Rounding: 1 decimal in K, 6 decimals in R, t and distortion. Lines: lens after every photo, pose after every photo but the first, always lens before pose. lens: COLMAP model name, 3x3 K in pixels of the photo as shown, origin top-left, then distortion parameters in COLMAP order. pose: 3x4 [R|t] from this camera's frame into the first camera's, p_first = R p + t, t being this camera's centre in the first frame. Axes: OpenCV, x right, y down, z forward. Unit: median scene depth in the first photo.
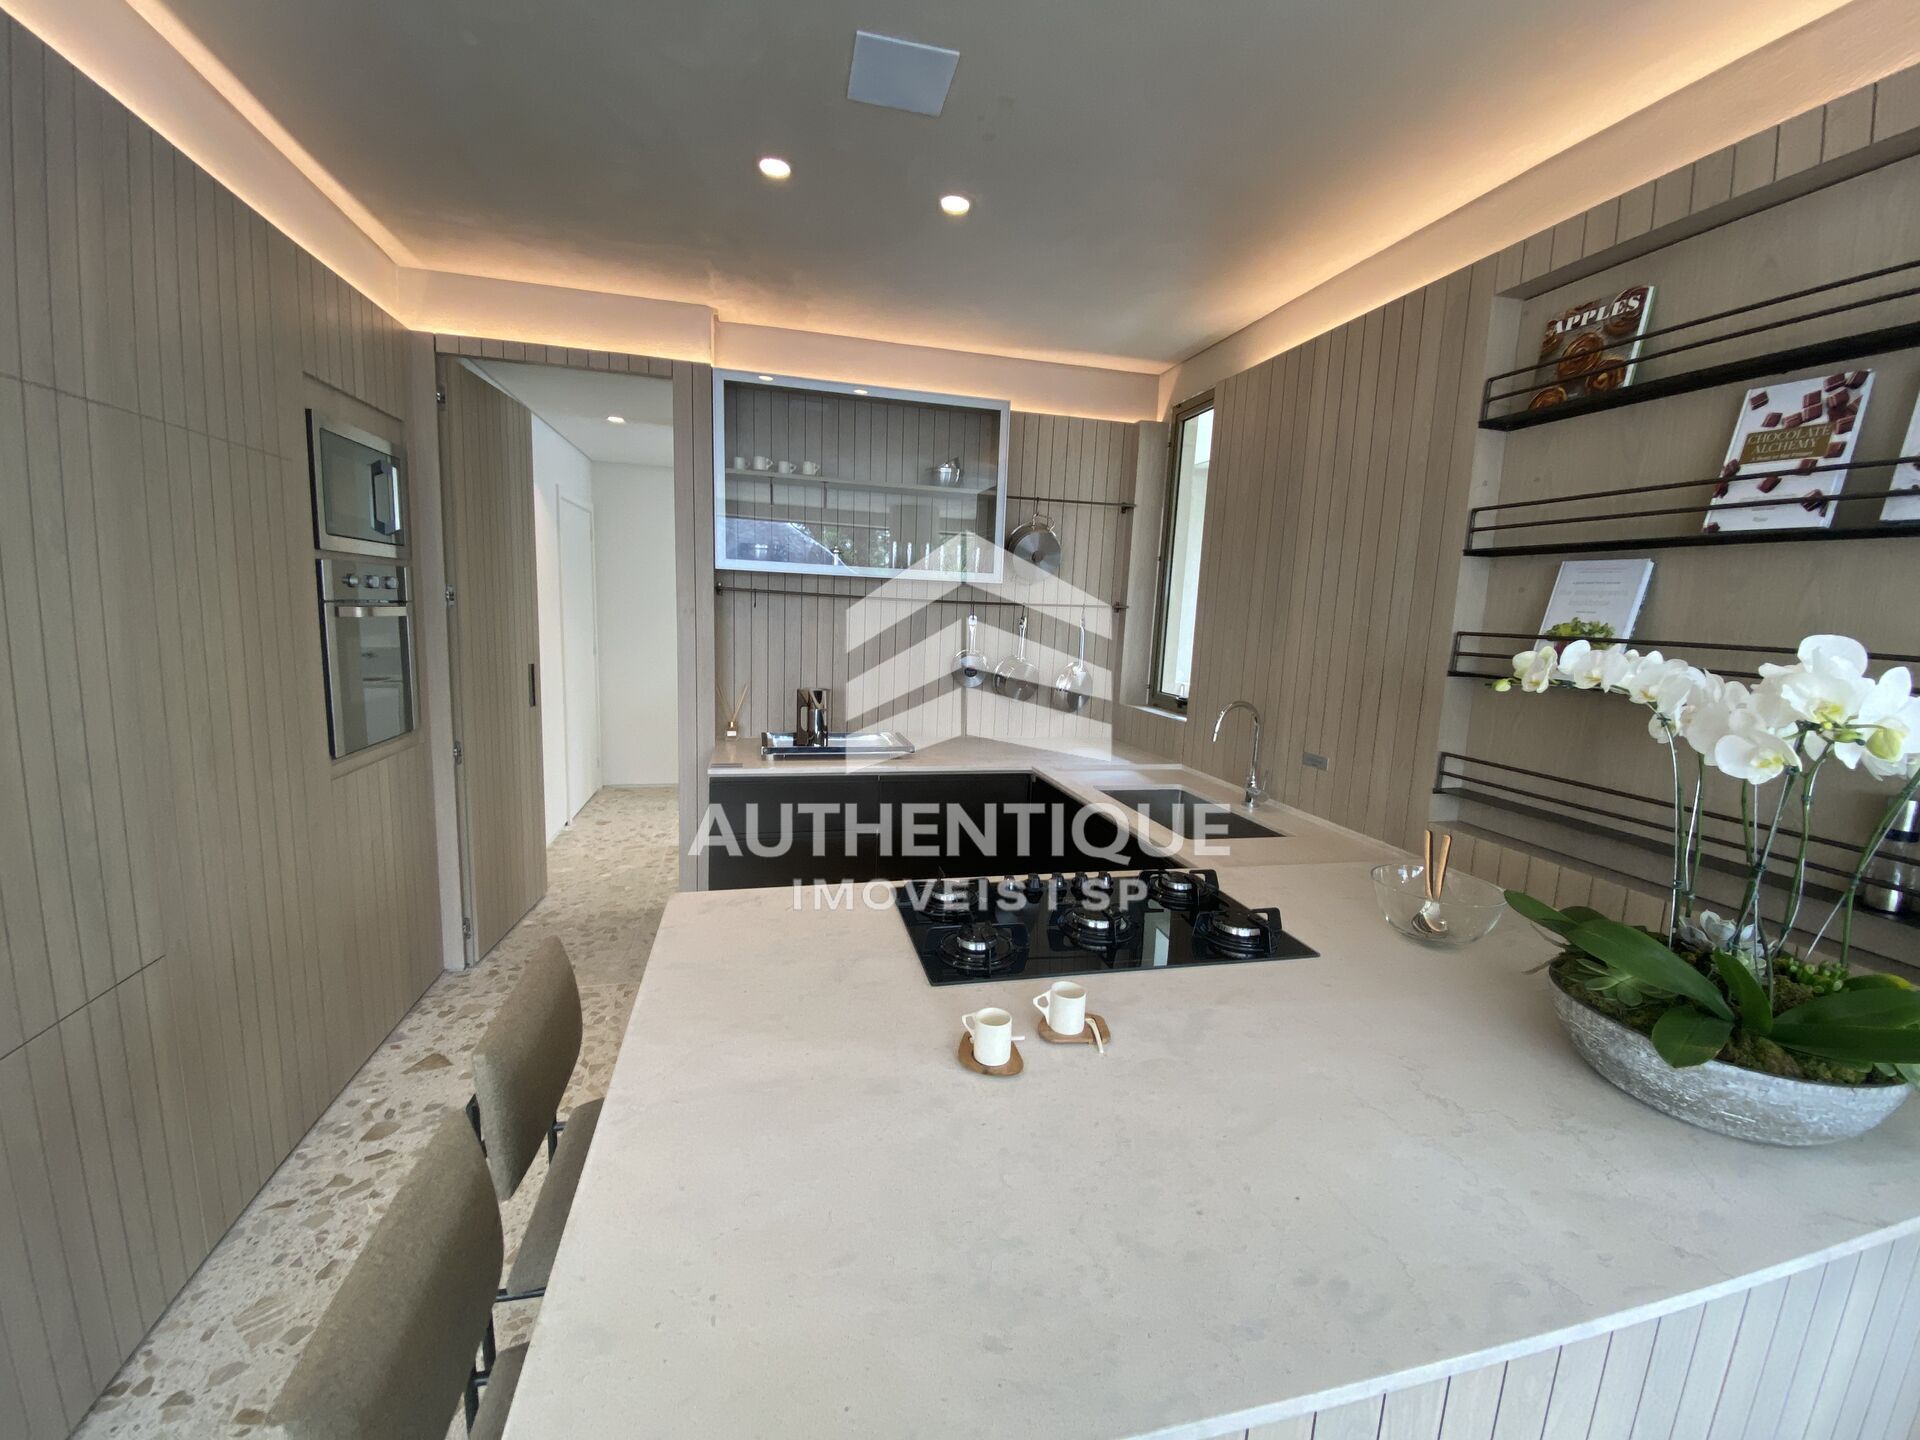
lens RADIAL K [[775.8, 0, 960.0], [0, 775.8, 720.0], [0, 0, 1]] dist [0.023928, -0.021755]
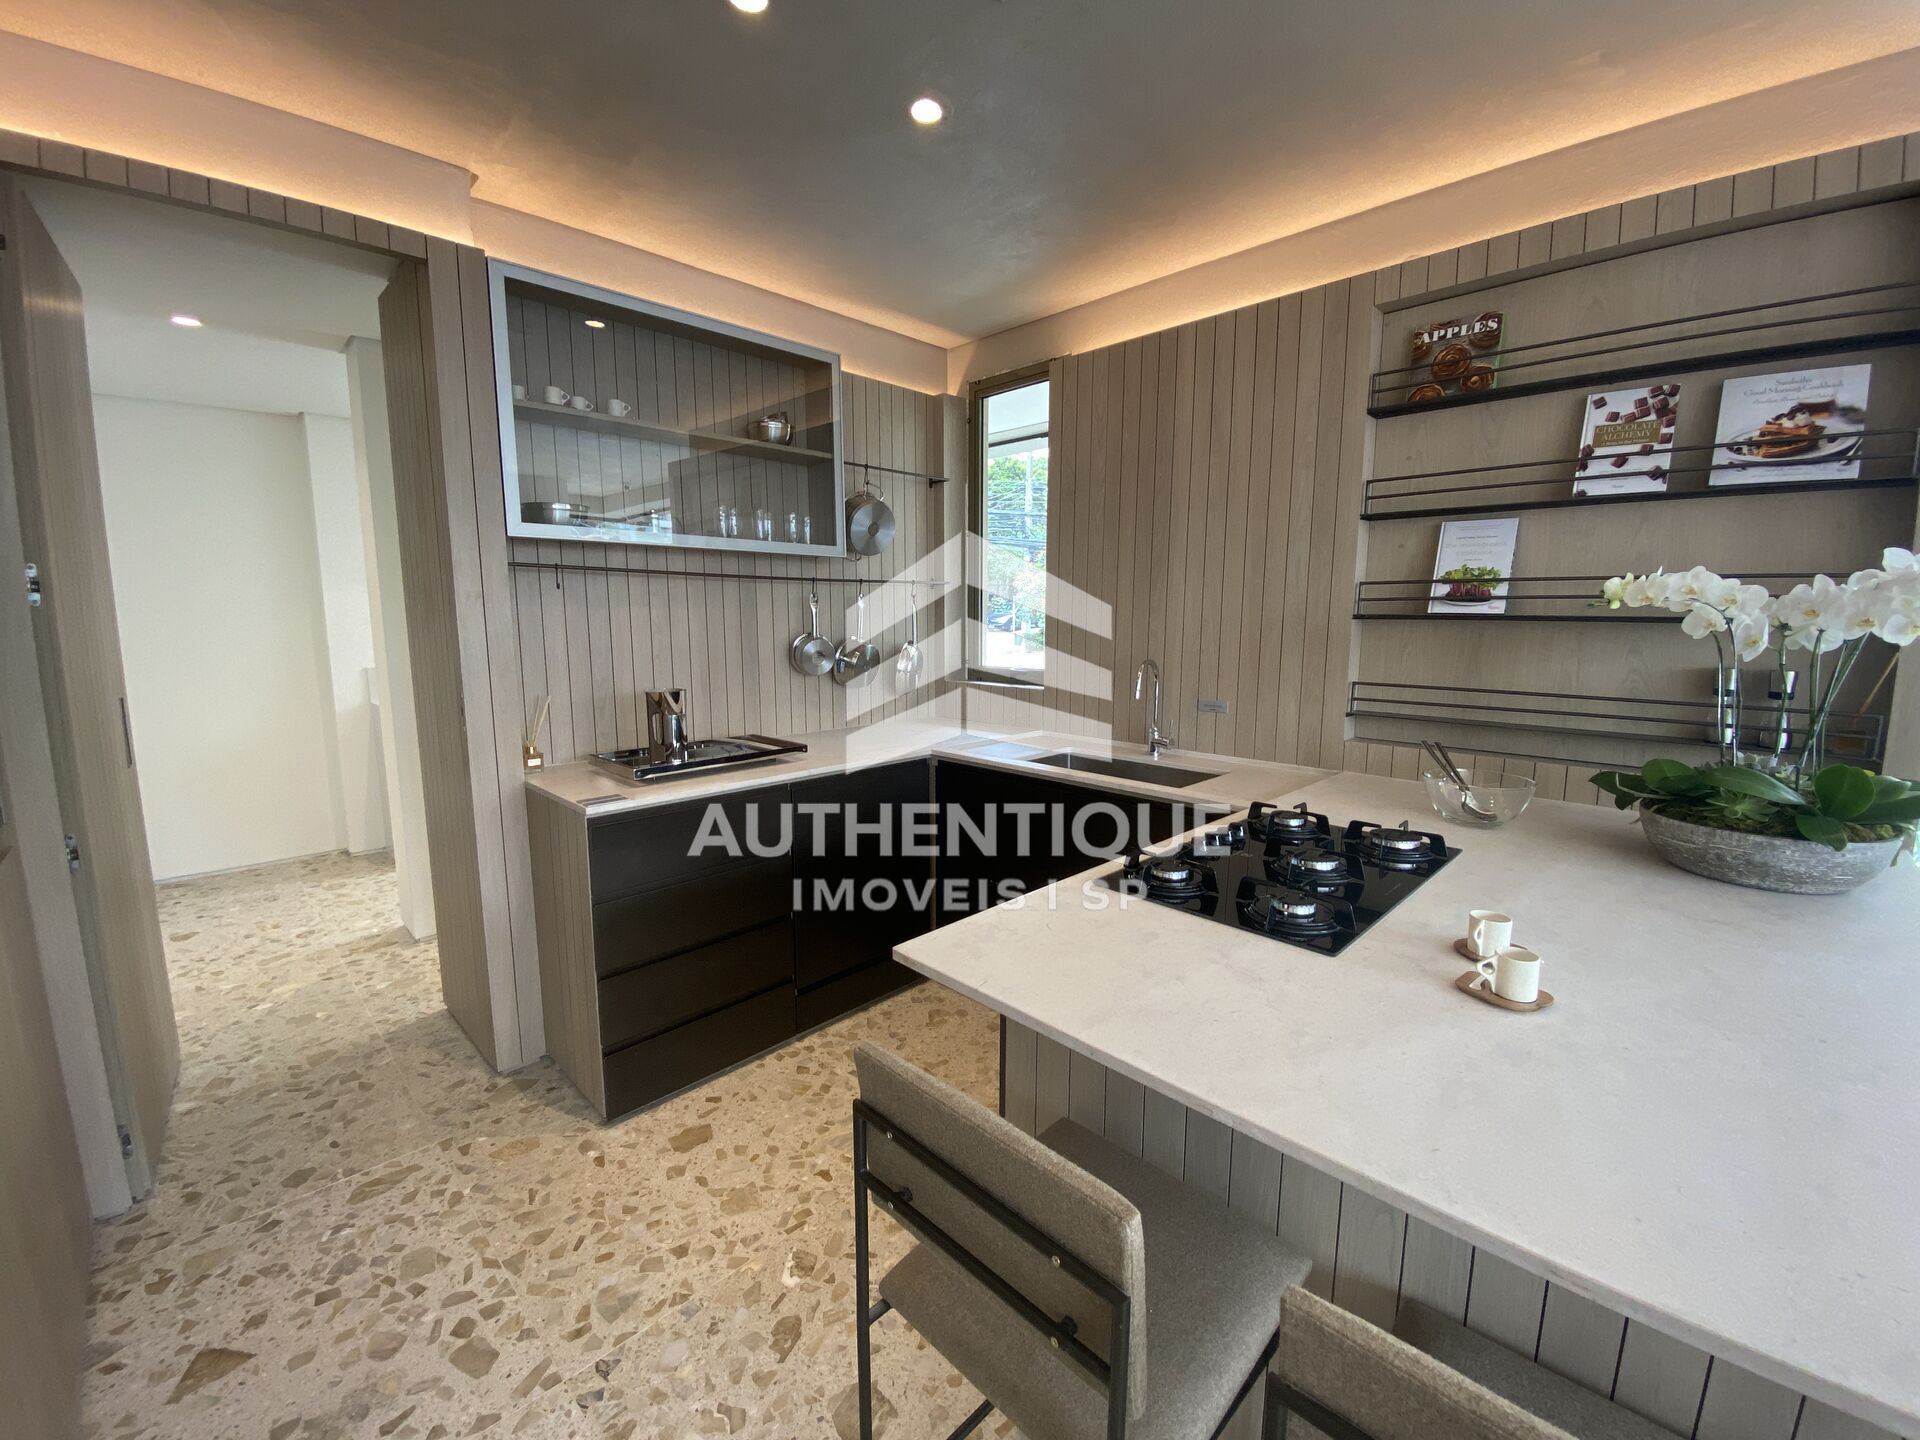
lens RADIAL K [[775.8, 0, 960.0], [0, 775.8, 720.0], [0, 0, 1]] dist [0.023928, -0.021755]
pose [[0.859116, -0.112354, 0.499296, -0.590338], [0.107866, 0.993441, 0.037948, -0.013433], [-0.500284, 0.021255, 0.865600, 0.286449]]
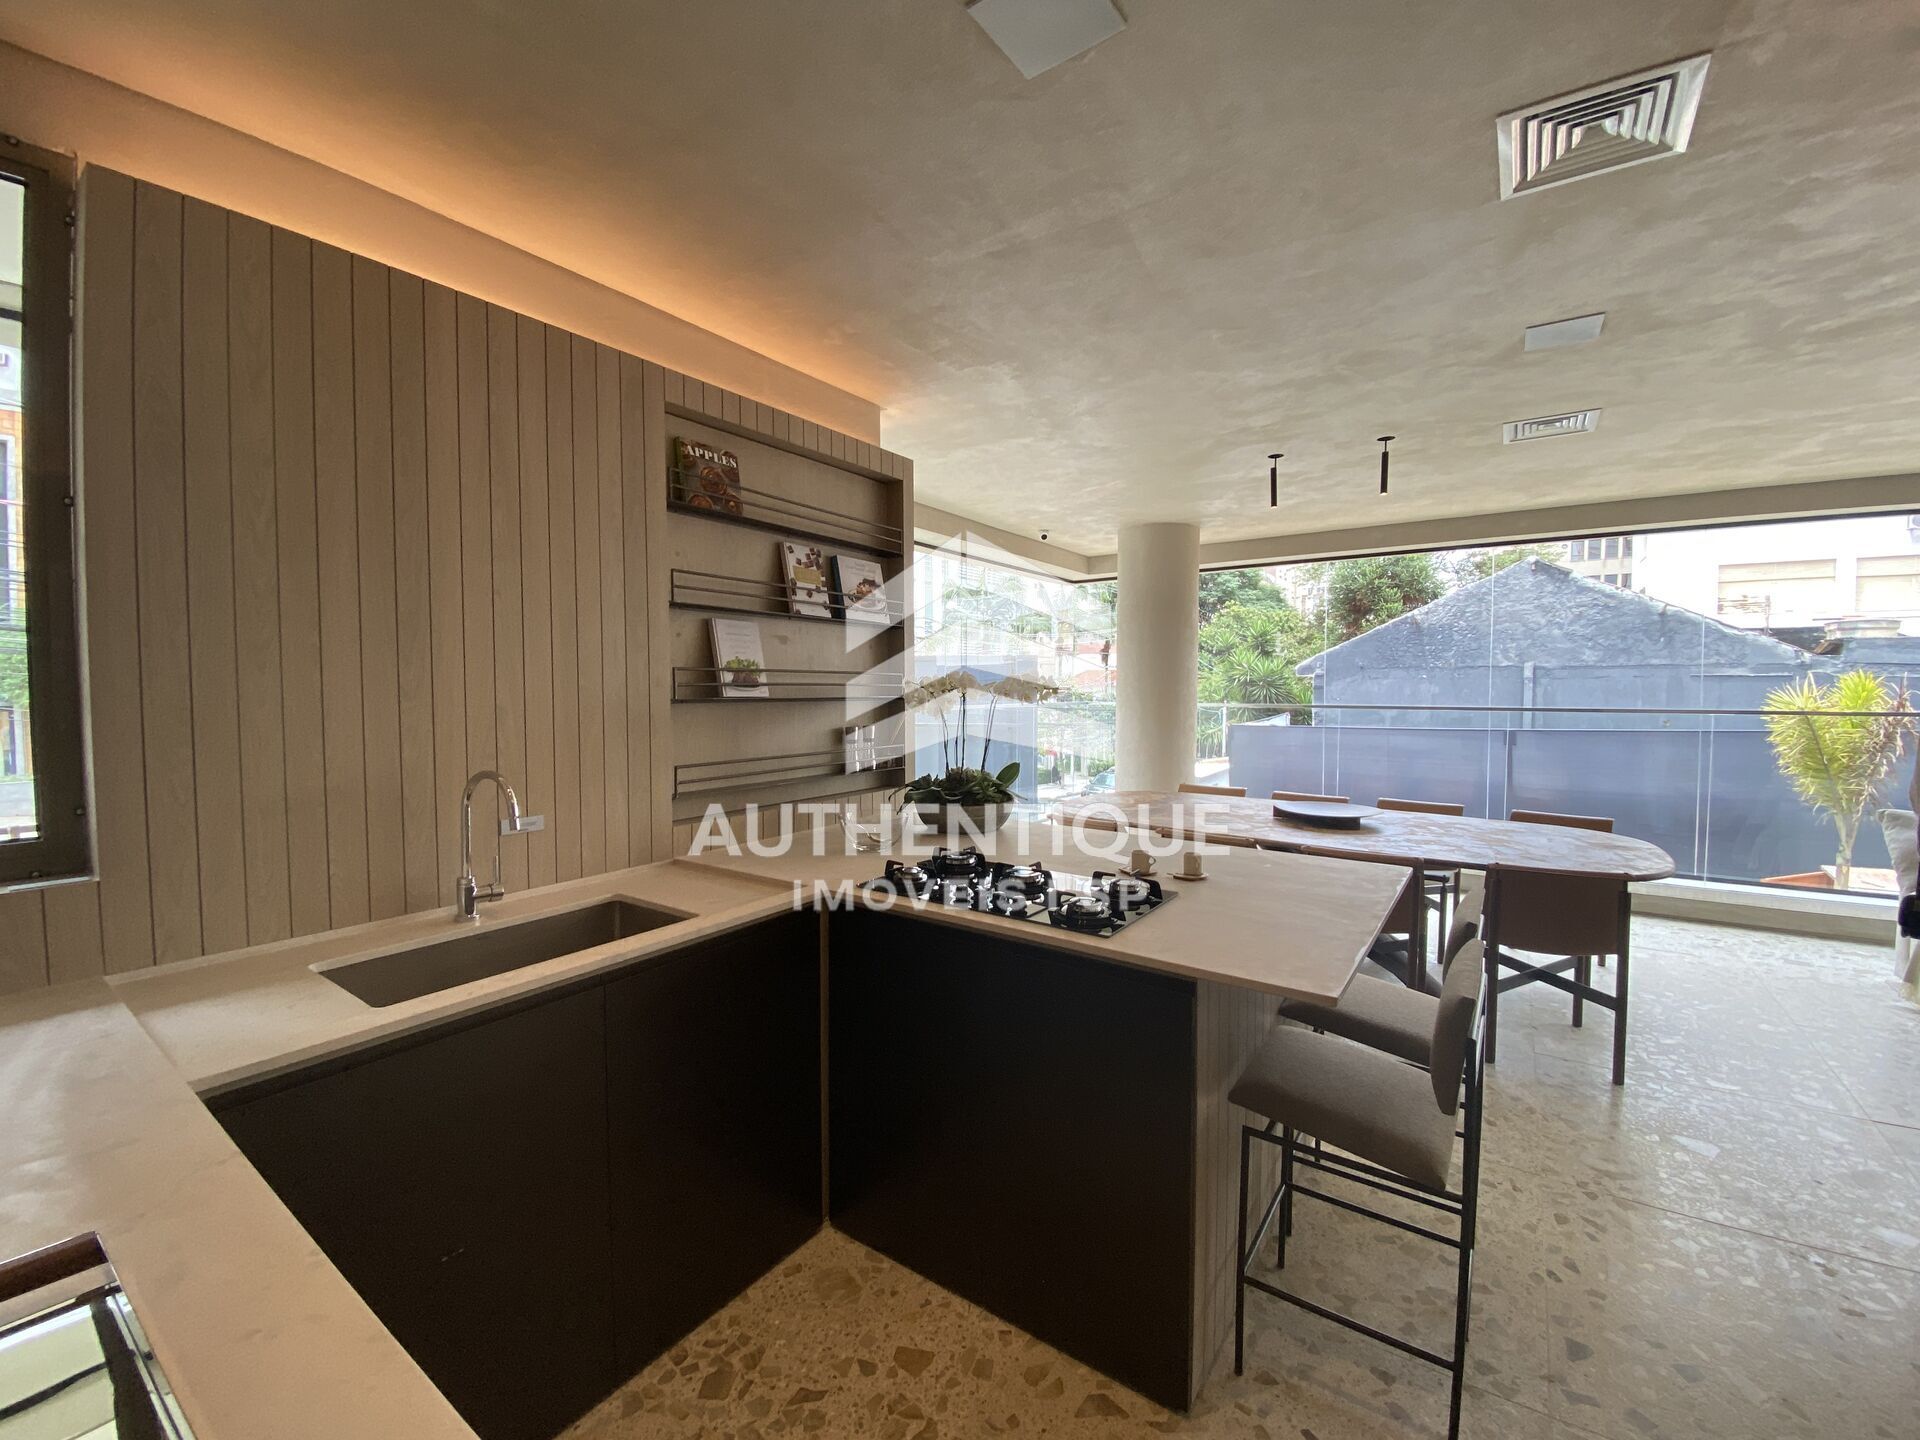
lens RADIAL K [[775.8, 0, 960.0], [0, 775.8, 720.0], [0, 0, 1]] dist [0.023928, -0.021755]
pose [[-0.645031, -0.076395, 0.760328, -0.647364], [0.077982, 0.983215, 0.164948, -0.217564], [-0.760167, 0.165689, -0.628247, 1.583673]]
